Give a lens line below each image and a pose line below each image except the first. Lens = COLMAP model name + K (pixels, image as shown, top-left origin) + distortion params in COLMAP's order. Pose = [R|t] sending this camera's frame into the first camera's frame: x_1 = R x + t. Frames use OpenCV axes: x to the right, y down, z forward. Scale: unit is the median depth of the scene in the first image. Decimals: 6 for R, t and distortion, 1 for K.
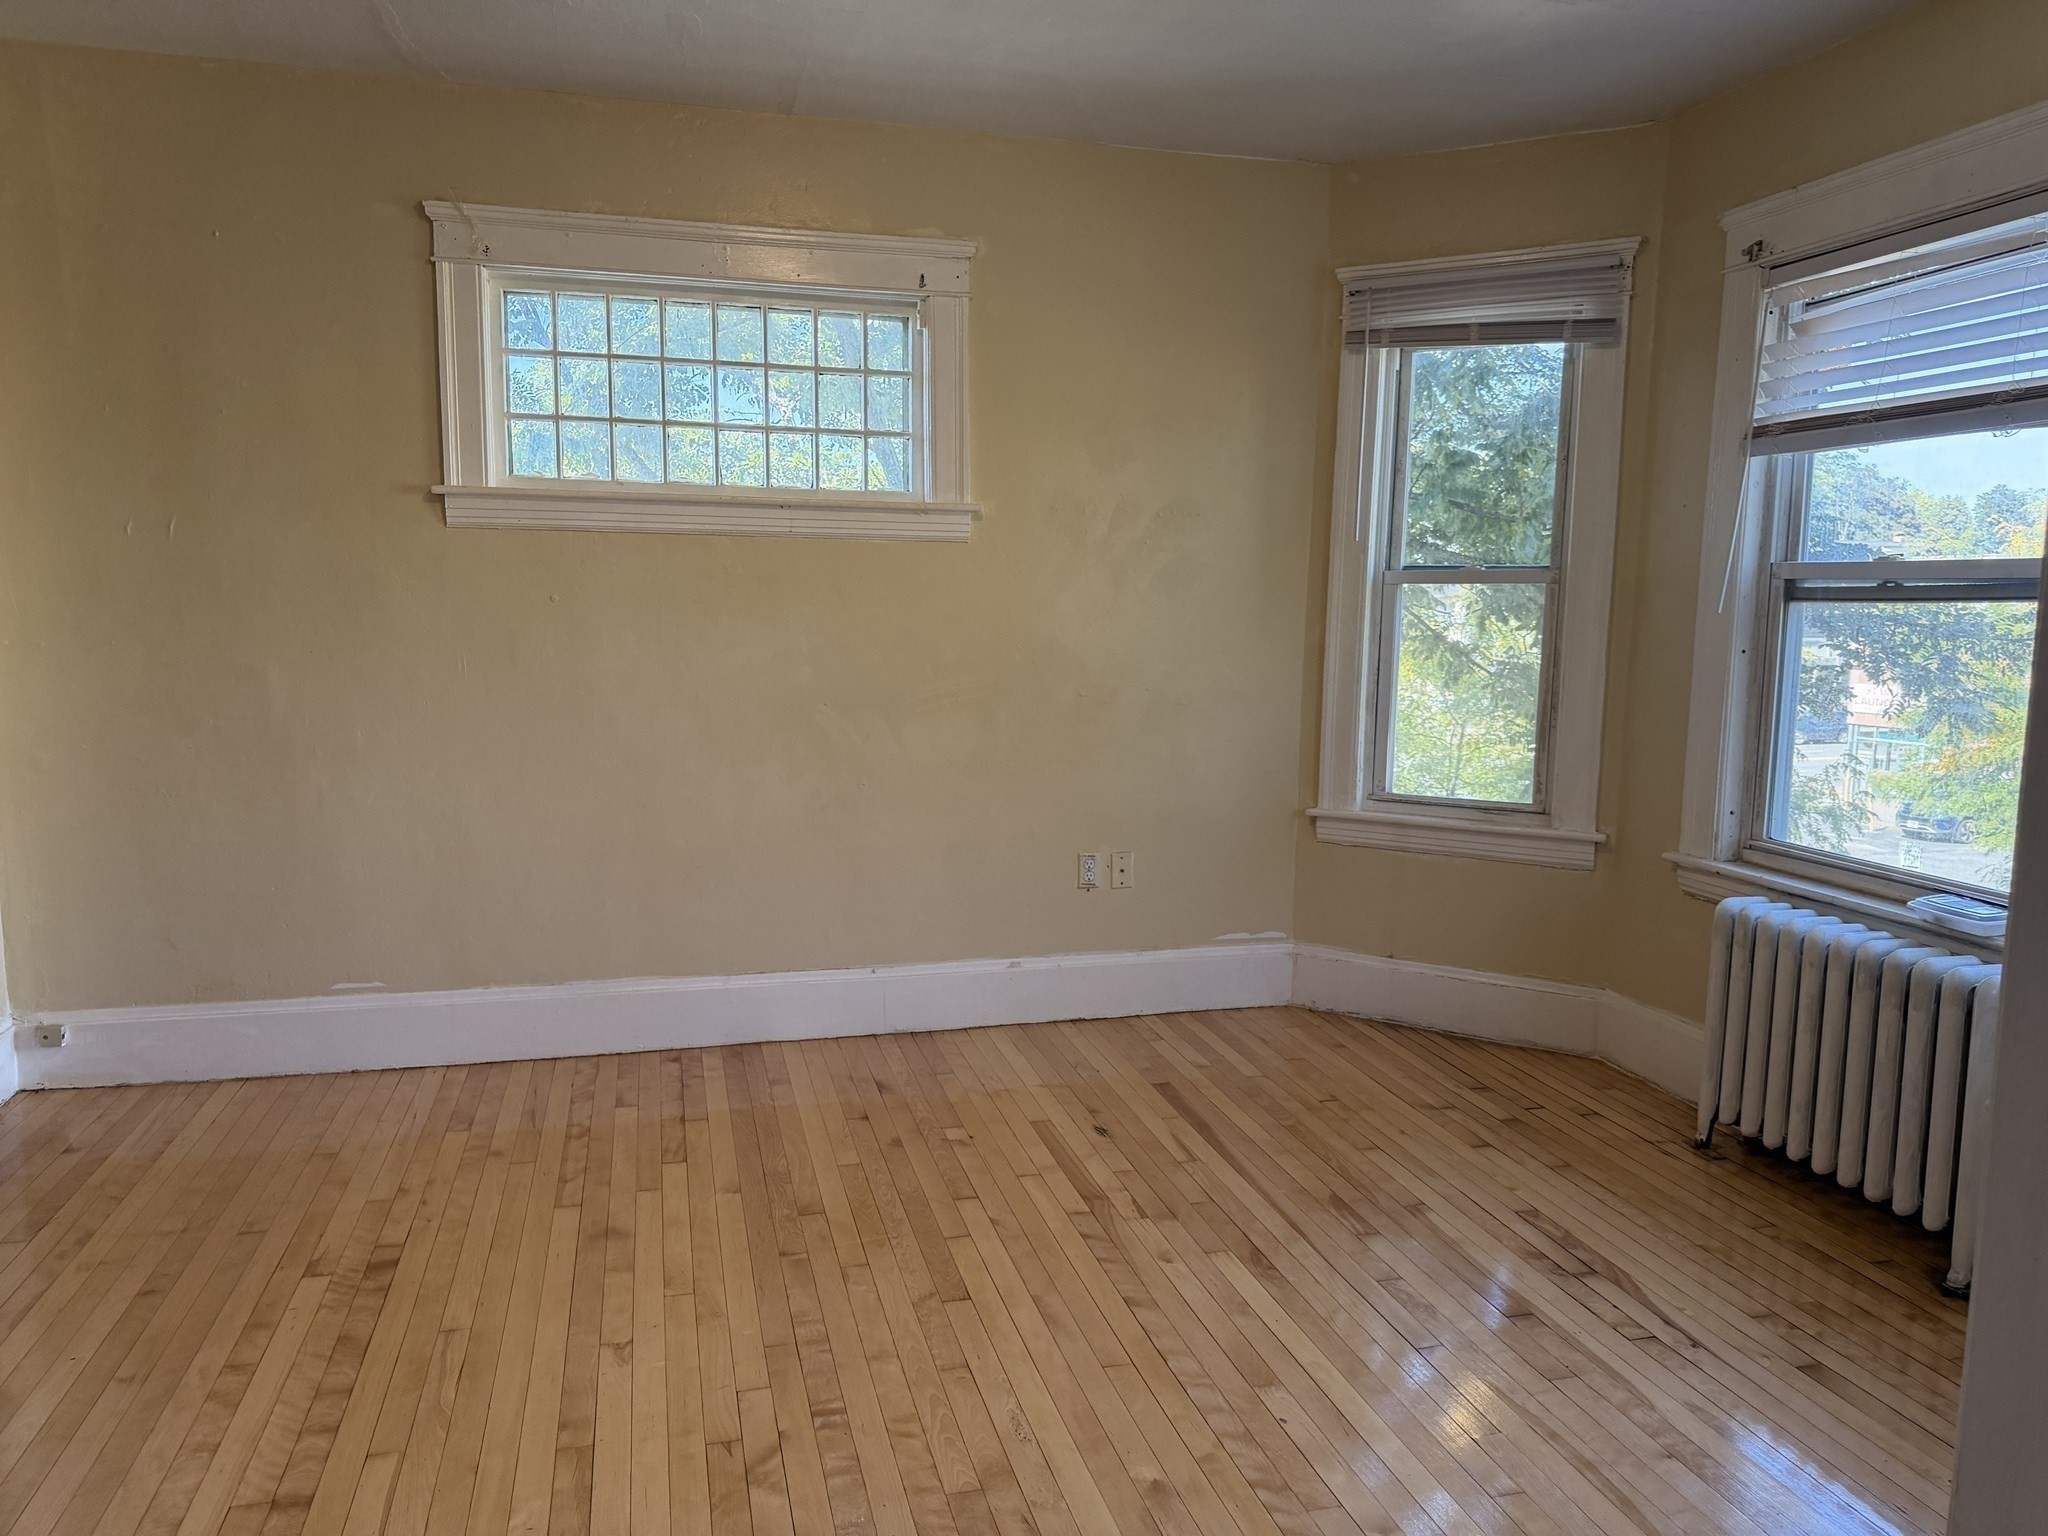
lens RADIAL K [[1439.3, 0, 1031.9], [0, 1439.3, 768.2], [0, 0, 1]] dist [0.033986, -0.027490]
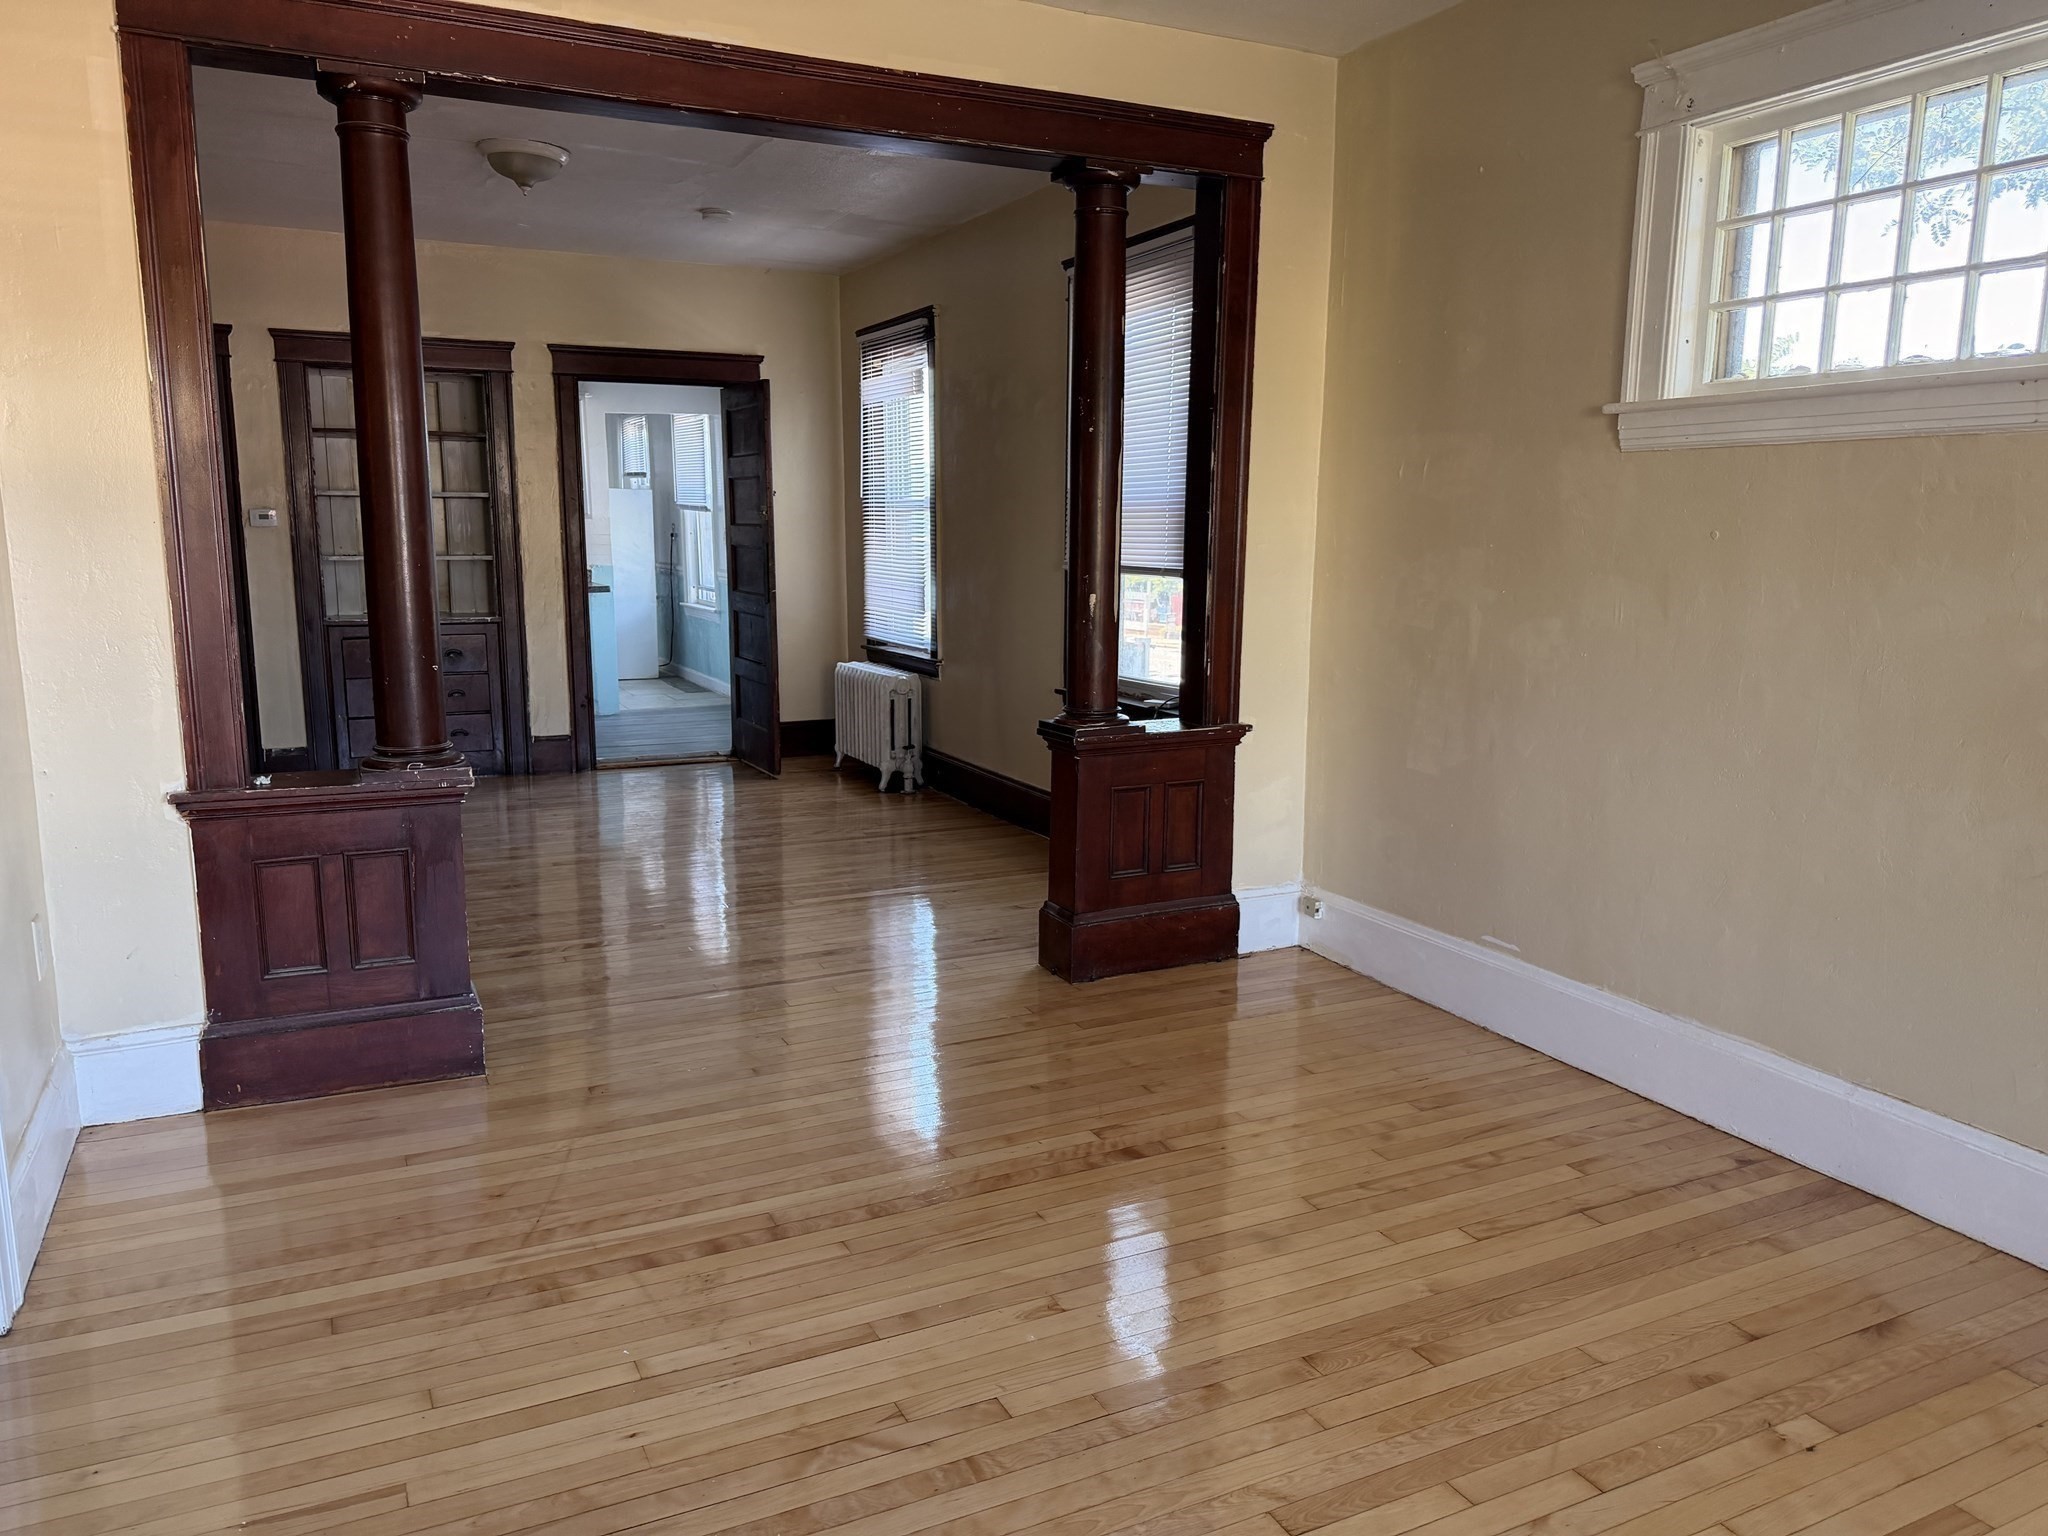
lens RADIAL K [[1439.3, 0, 1033.1], [0, 1439.3, 768.1], [0, 0, 1]] dist [0.033986, -0.027490]
pose [[0.199076, 0.151014, -0.968279, 0.390892], [-0.123813, 0.984014, 0.128012, -0.048895], [0.972131, 0.094402, 0.214591, 0.496944]]
